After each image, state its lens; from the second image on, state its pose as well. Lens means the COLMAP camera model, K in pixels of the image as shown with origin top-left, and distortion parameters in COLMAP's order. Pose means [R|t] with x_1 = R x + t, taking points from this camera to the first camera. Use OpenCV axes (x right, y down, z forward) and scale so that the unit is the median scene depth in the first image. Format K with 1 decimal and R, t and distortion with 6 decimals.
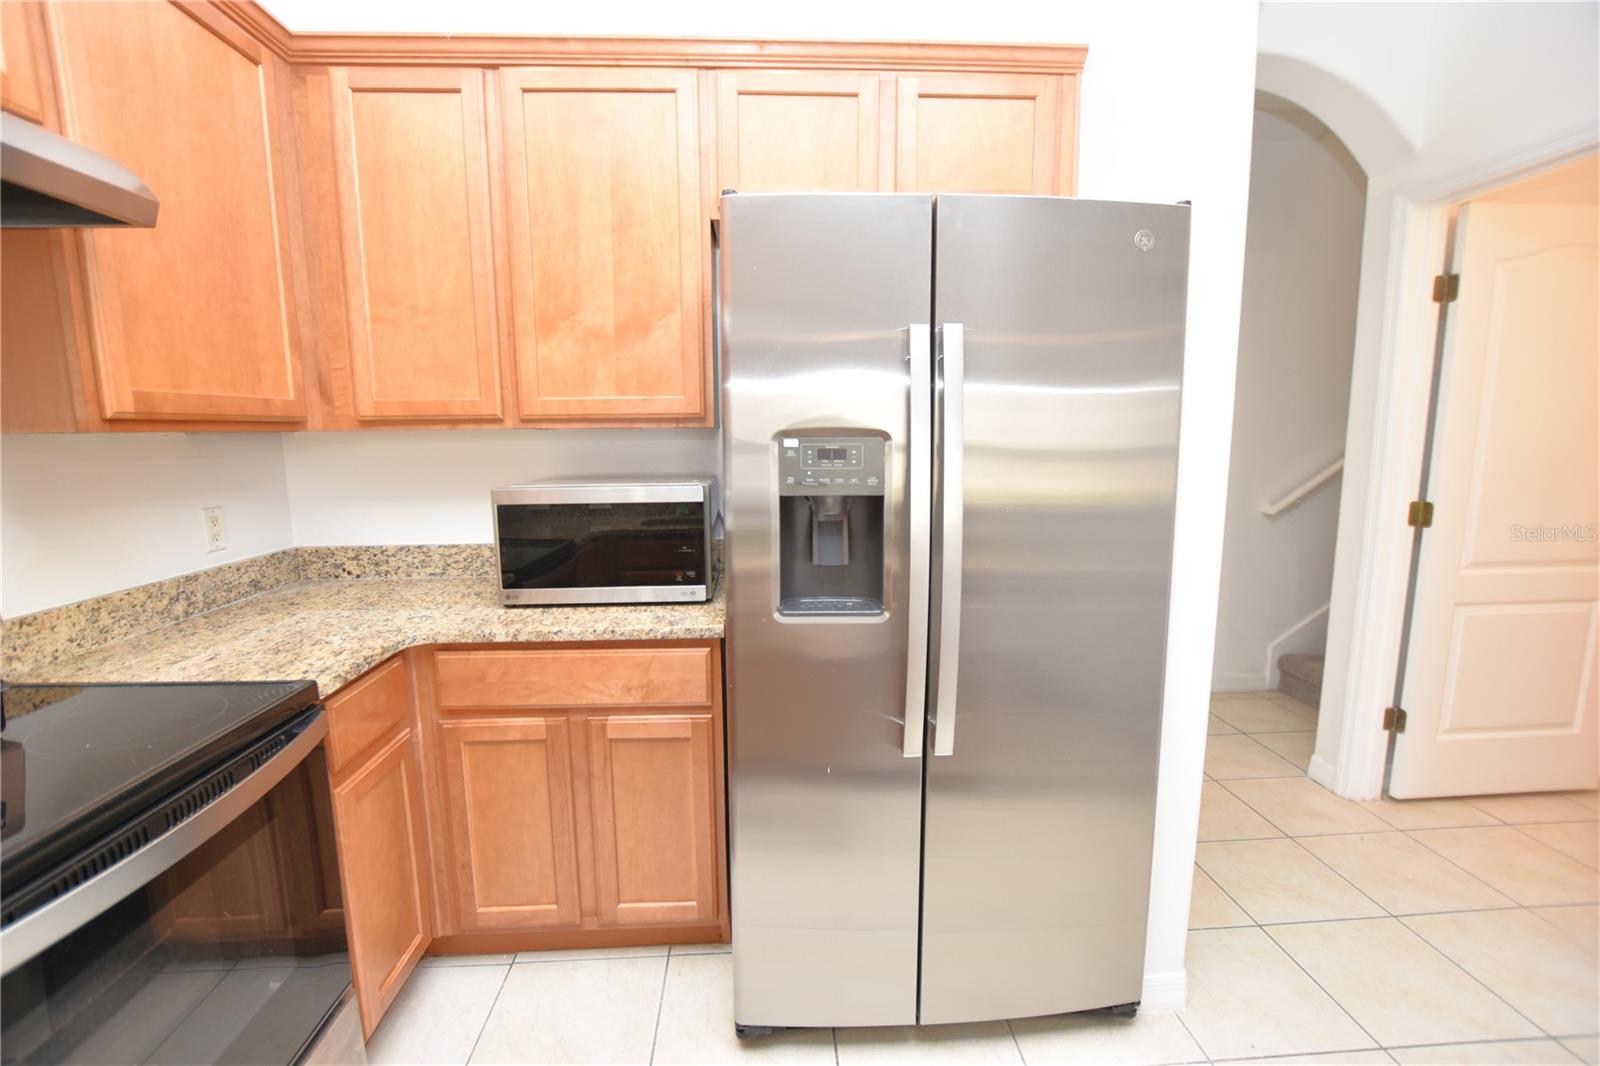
lens RADIAL K [[714.3, 0, 793.8], [0, 714.3, 538.9], [0, 0, 1]] dist [-0.029307, 0.004108]
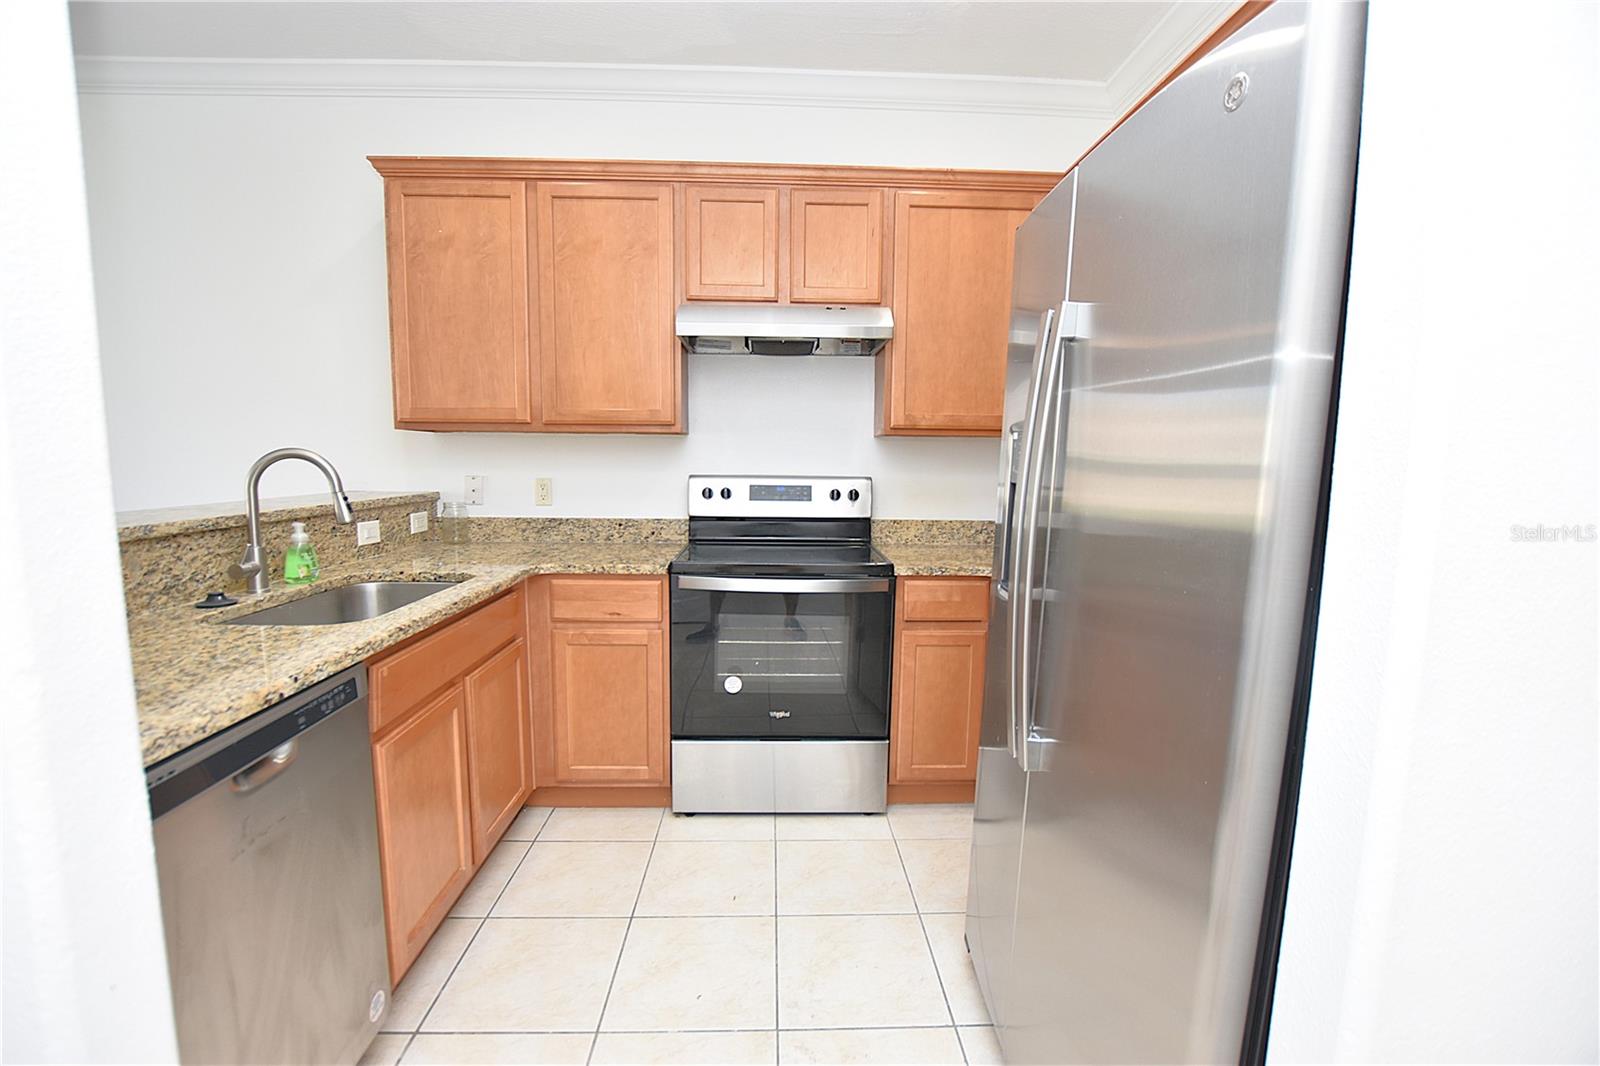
lens RADIAL K [[714.3, 0, 793.8], [0, 714.3, 538.9], [0, 0, 1]] dist [-0.029307, 0.004108]
pose [[-0.023820, 0.125598, -0.991795, 1.134609], [-0.159789, 0.978844, 0.127795, -0.063783], [0.986864, 0.161522, -0.003247, 0.686180]]
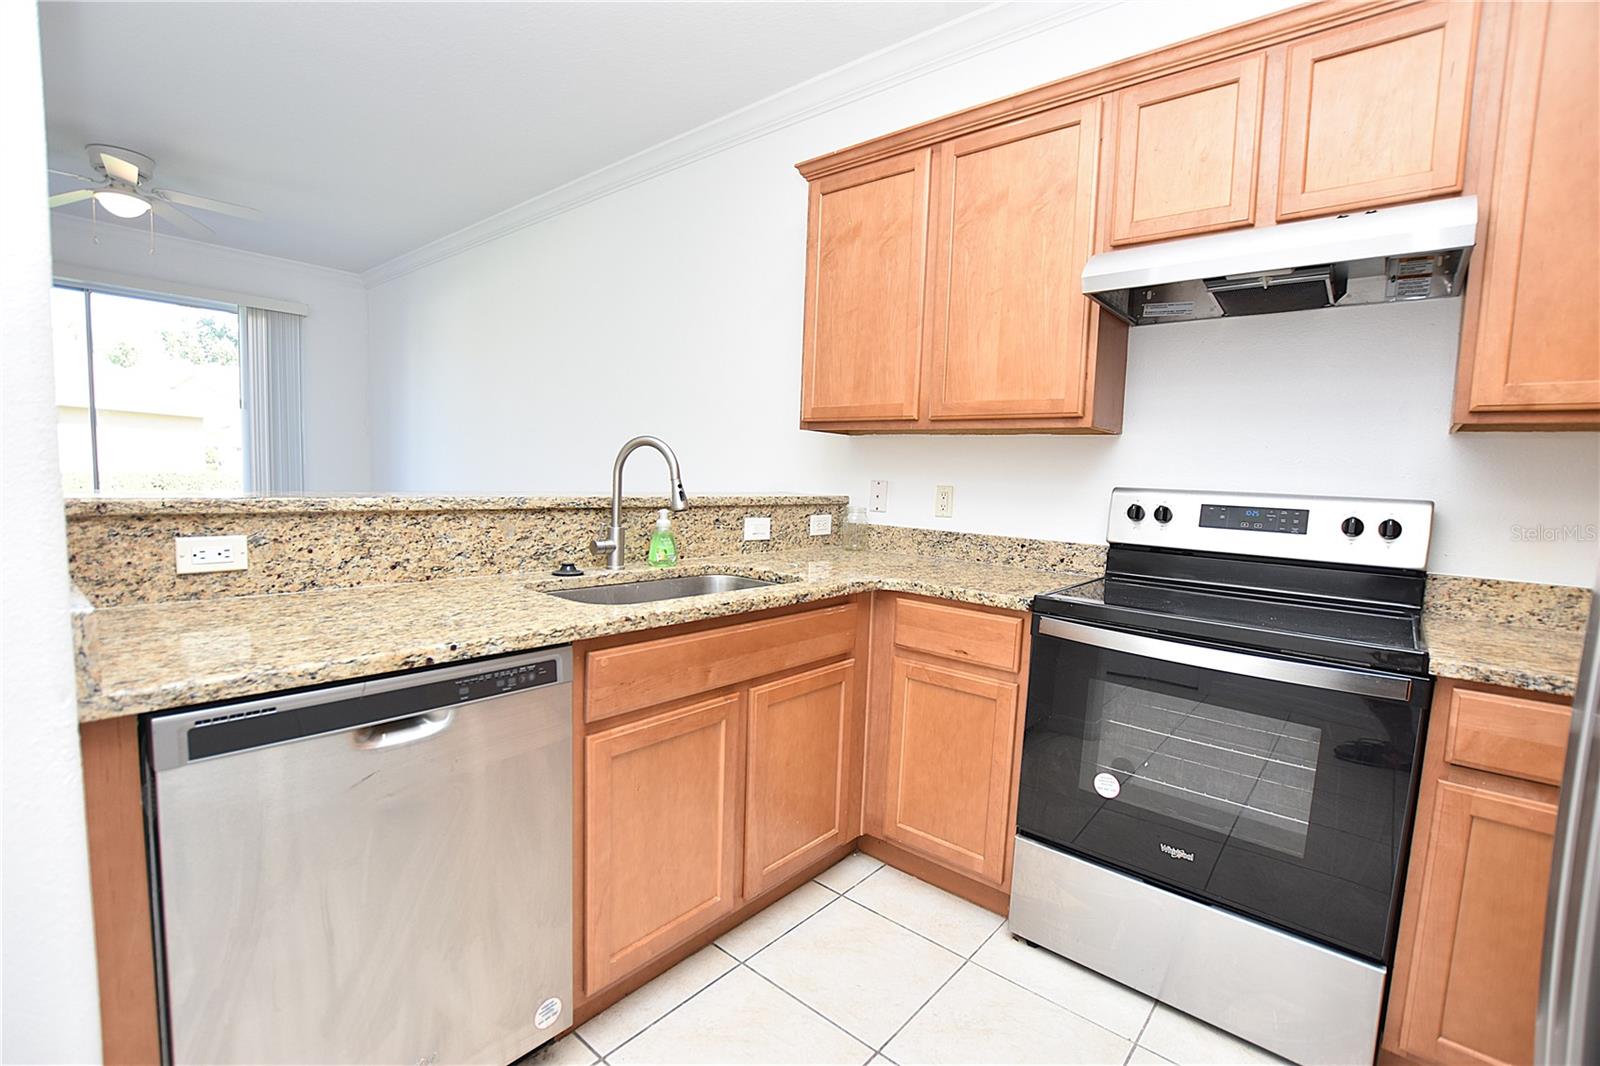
lens RADIAL K [[714.3, 0, 793.8], [0, 714.3, 538.9], [0, 0, 1]] dist [-0.029307, 0.004108]
pose [[-0.694844, 0.050925, -0.717355, 0.634981], [-0.136623, 0.969977, 0.201195, -0.037101], [0.706063, 0.237806, -0.667025, 0.923171]]
